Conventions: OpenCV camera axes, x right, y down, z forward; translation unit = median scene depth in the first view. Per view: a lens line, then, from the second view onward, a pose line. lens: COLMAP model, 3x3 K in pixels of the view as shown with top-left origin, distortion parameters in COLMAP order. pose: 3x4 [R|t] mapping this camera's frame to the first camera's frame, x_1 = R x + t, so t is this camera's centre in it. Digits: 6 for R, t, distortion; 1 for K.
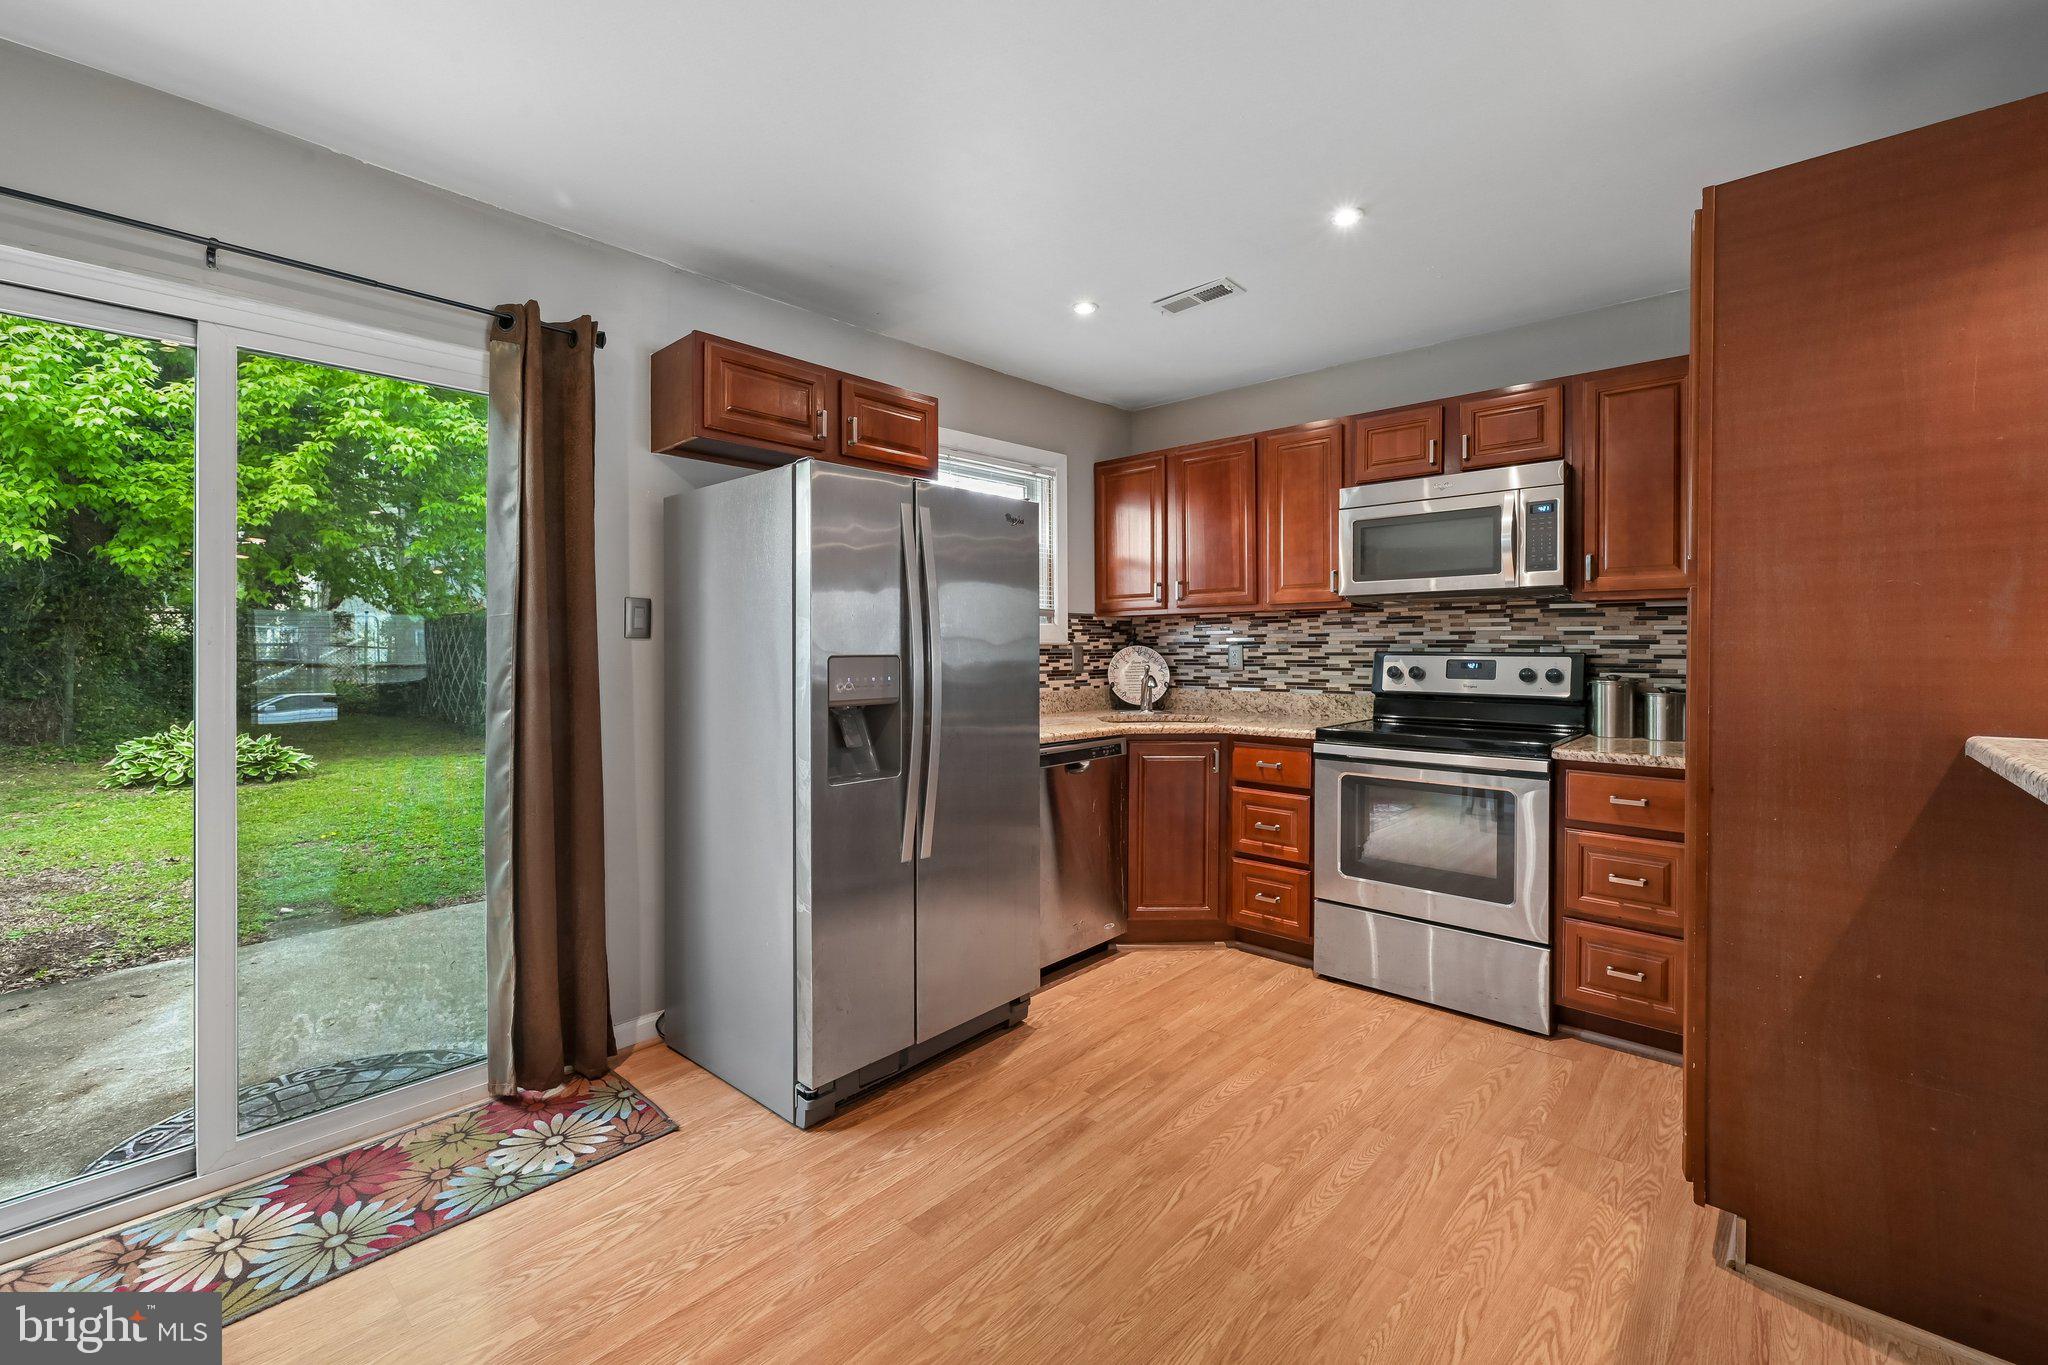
lens RADIAL K [[857.9, 0, 1056.7], [0, 857.9, 643.0], [0, 0, 1]] dist [0.003815, 0.000059]
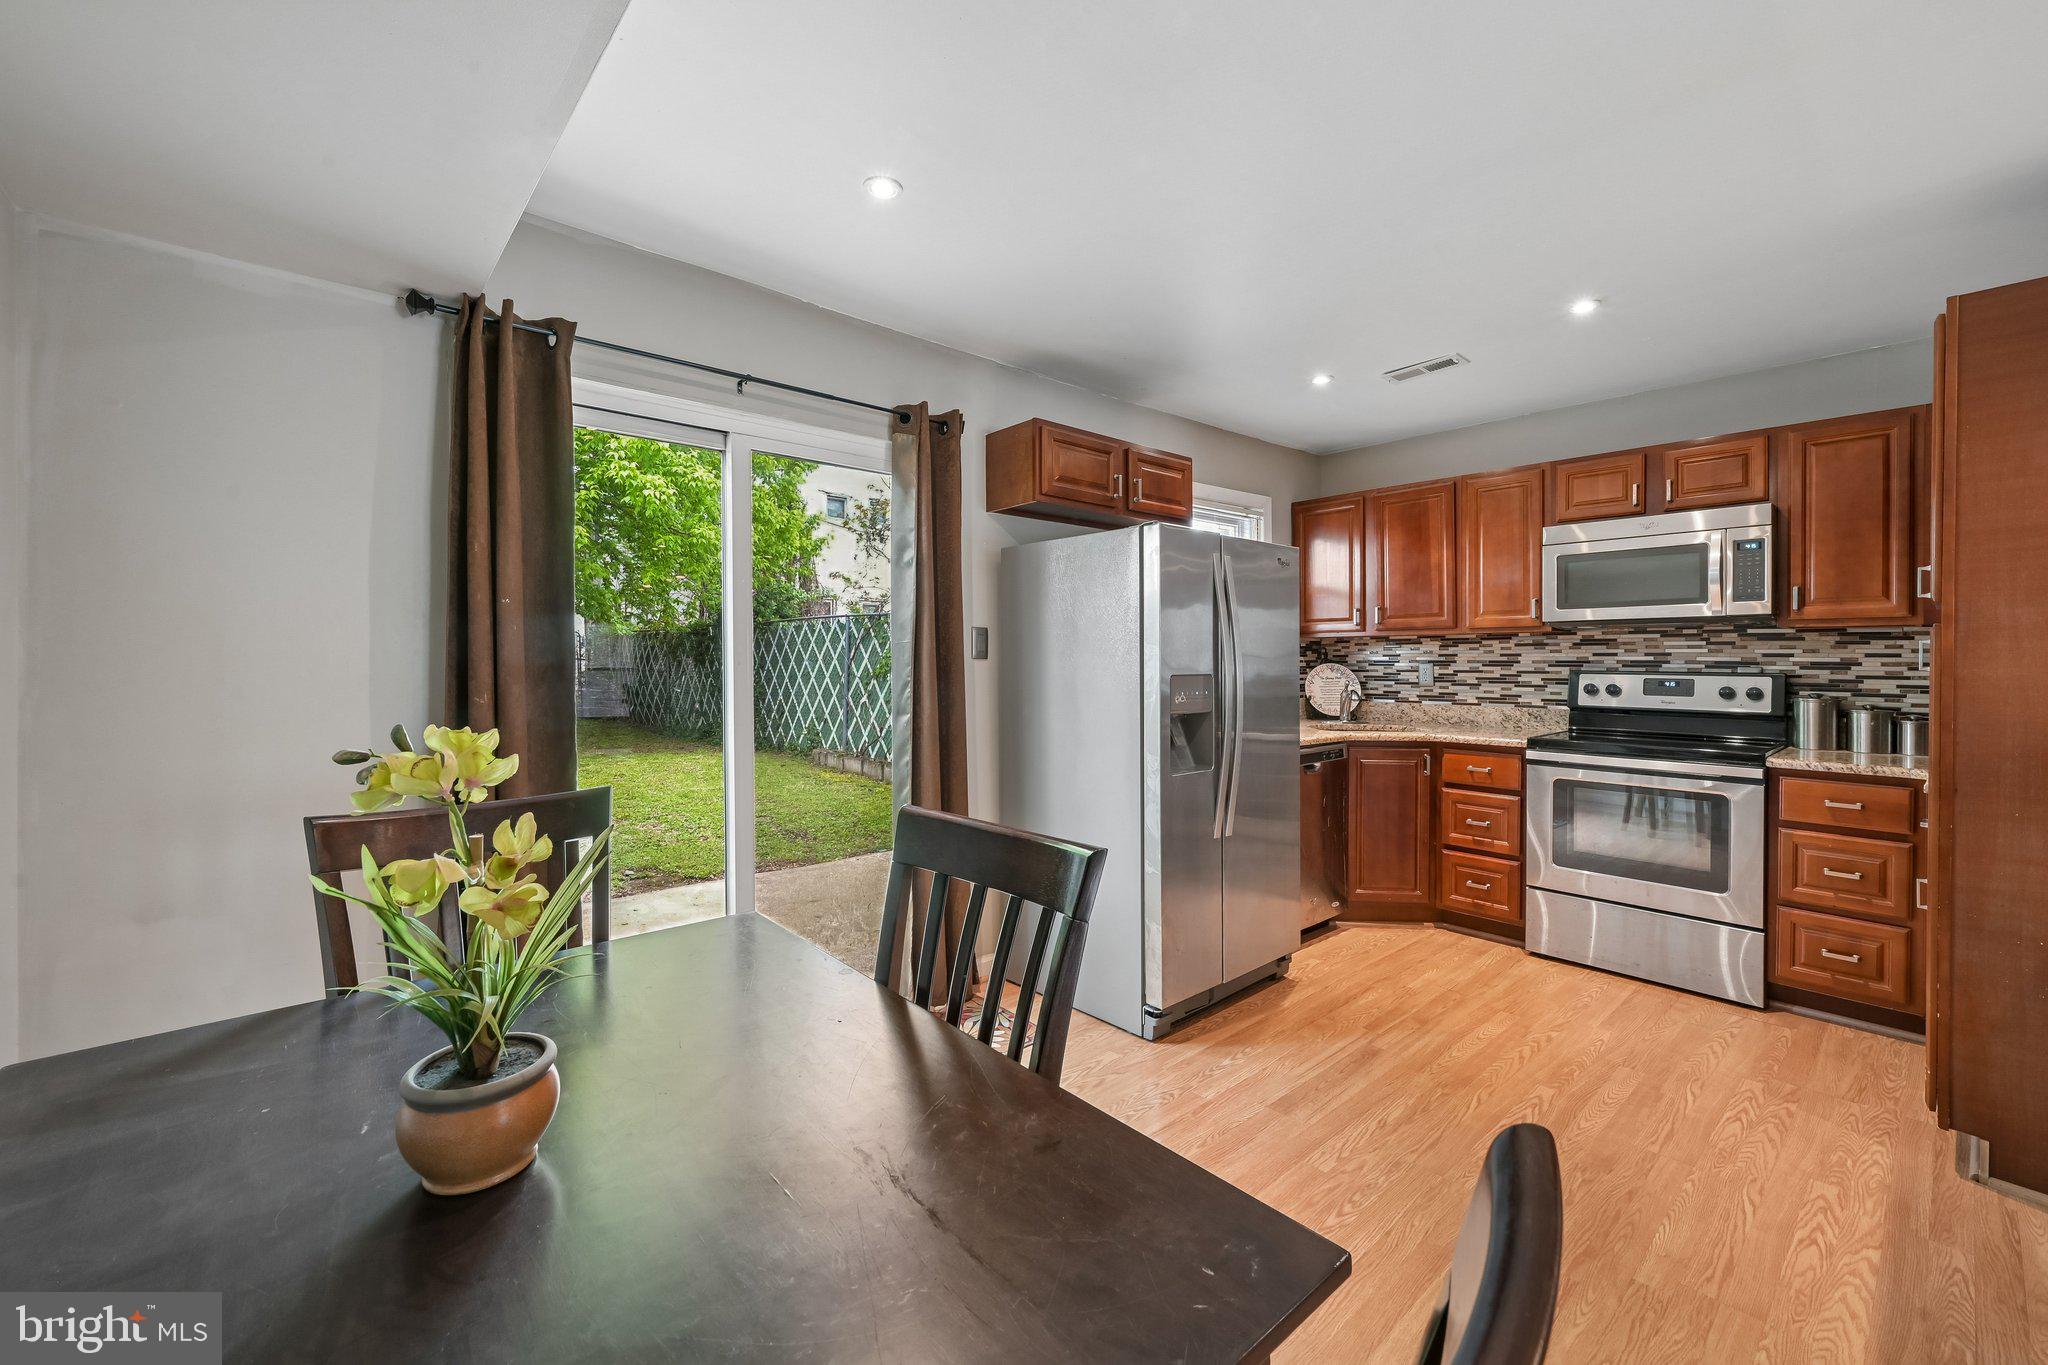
lens RADIAL K [[827.7, 0, 1044.9], [0, 827.7, 653.7], [0, 0, 1]] dist [0.001212, 0.000677]
pose [[0.993344, 0.002680, -0.115156, -0.220196], [-0.002837, 0.999995, -0.001200, -0.010301], [0.115152, 0.001519, 0.993347, -0.181772]]
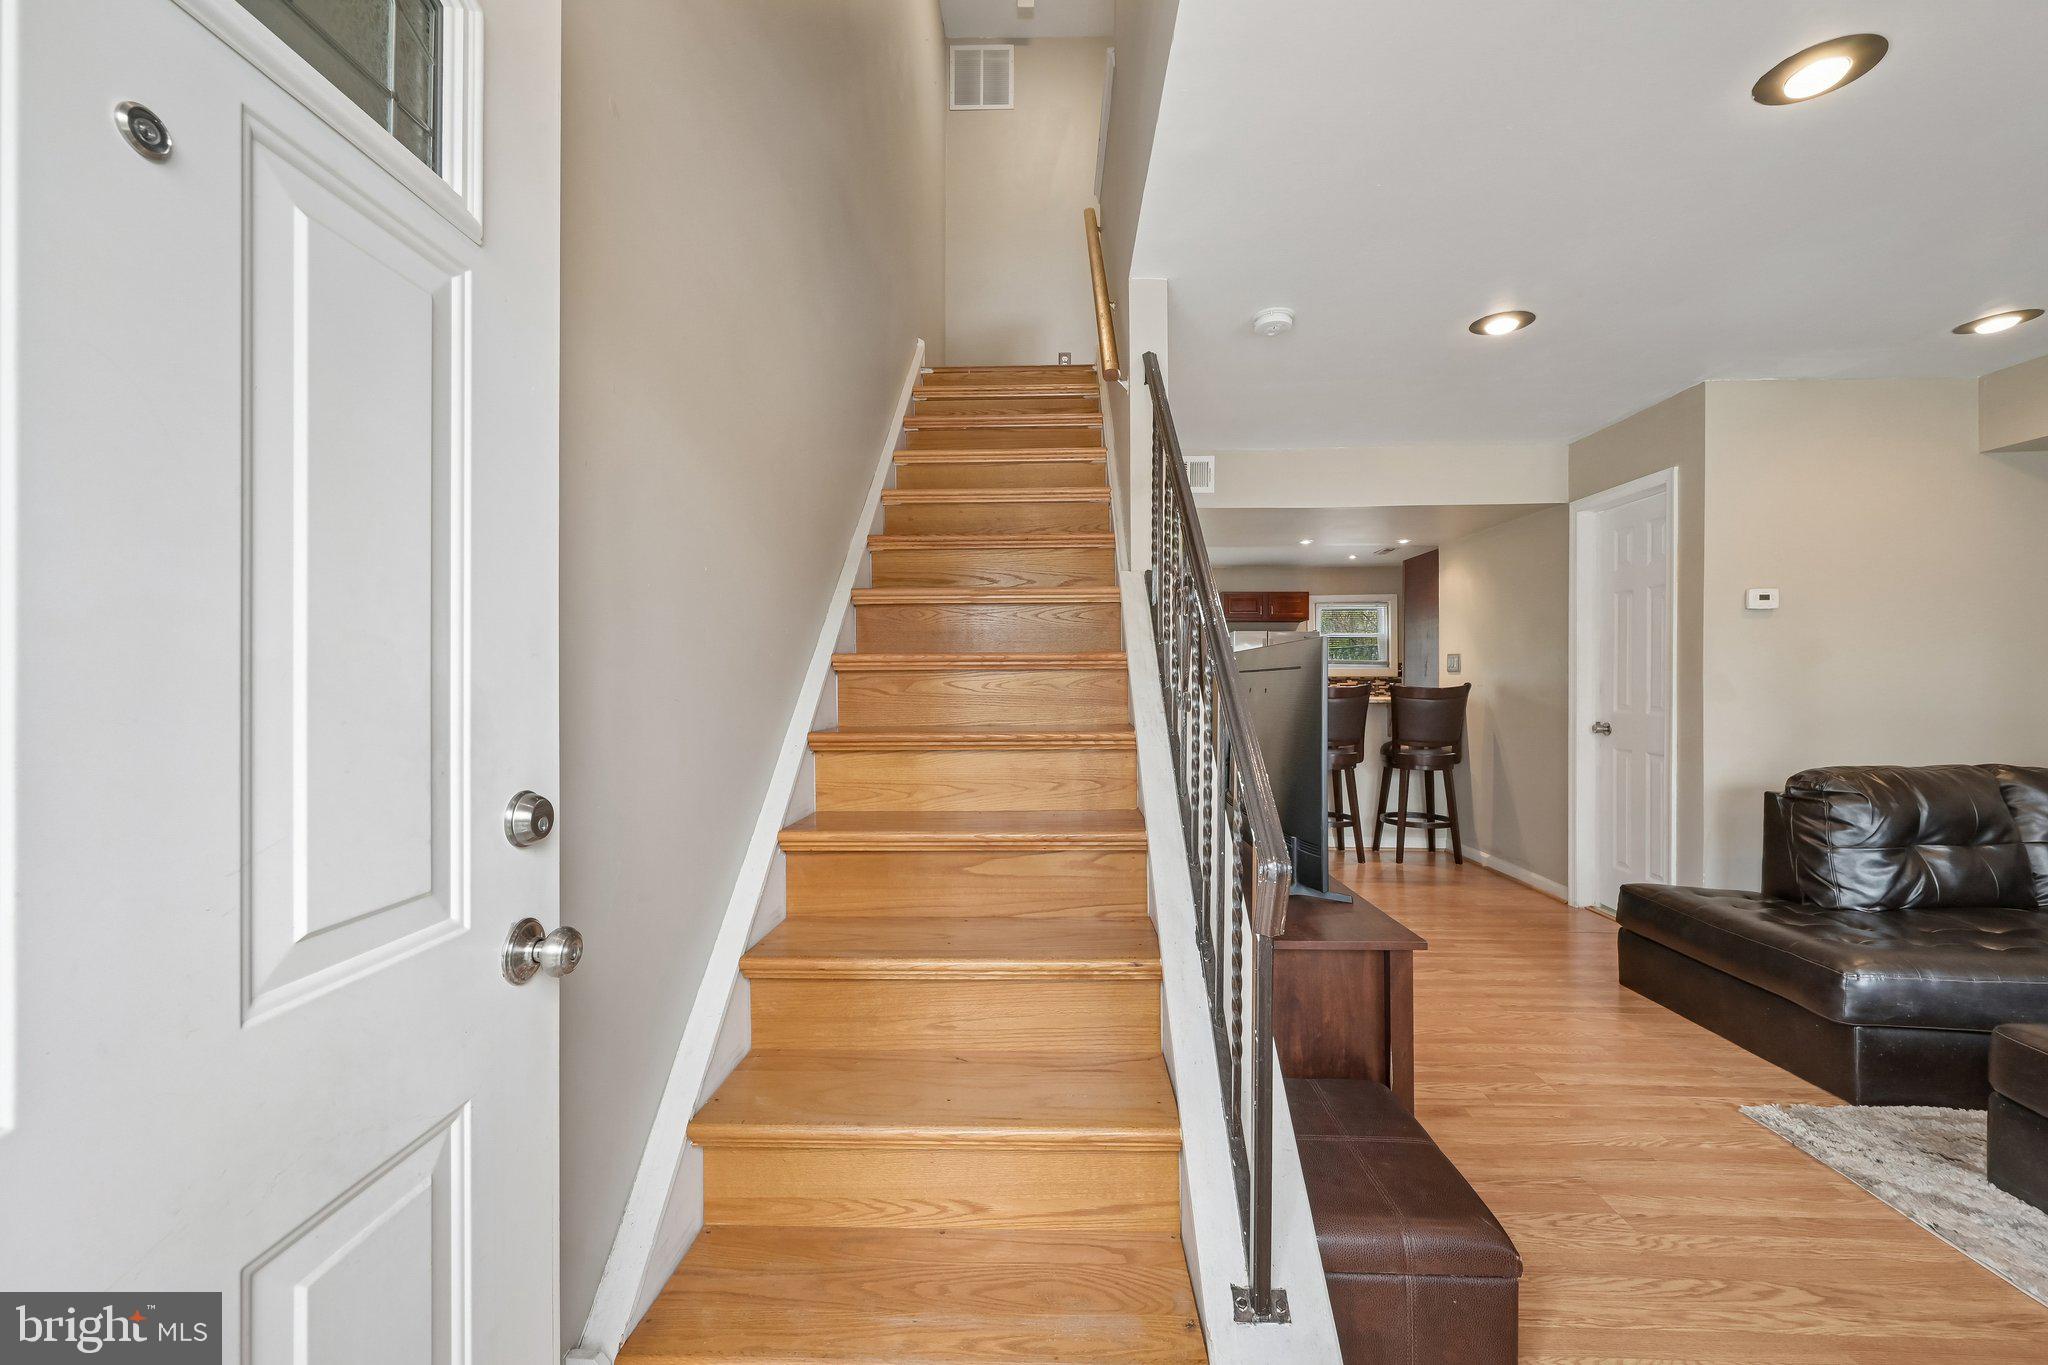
lens RADIAL K [[808.0, 0, 1029.6], [0, 808.0, 679.6], [0, 0, 1]] dist [-0.000141, 0.000528]
pose [[0.632981, 0.003147, -0.774161, 1.434864], [-0.002426, 0.999995, 0.002081, 0.009023], [0.774164, 0.000561, 0.632985, -1.515453]]
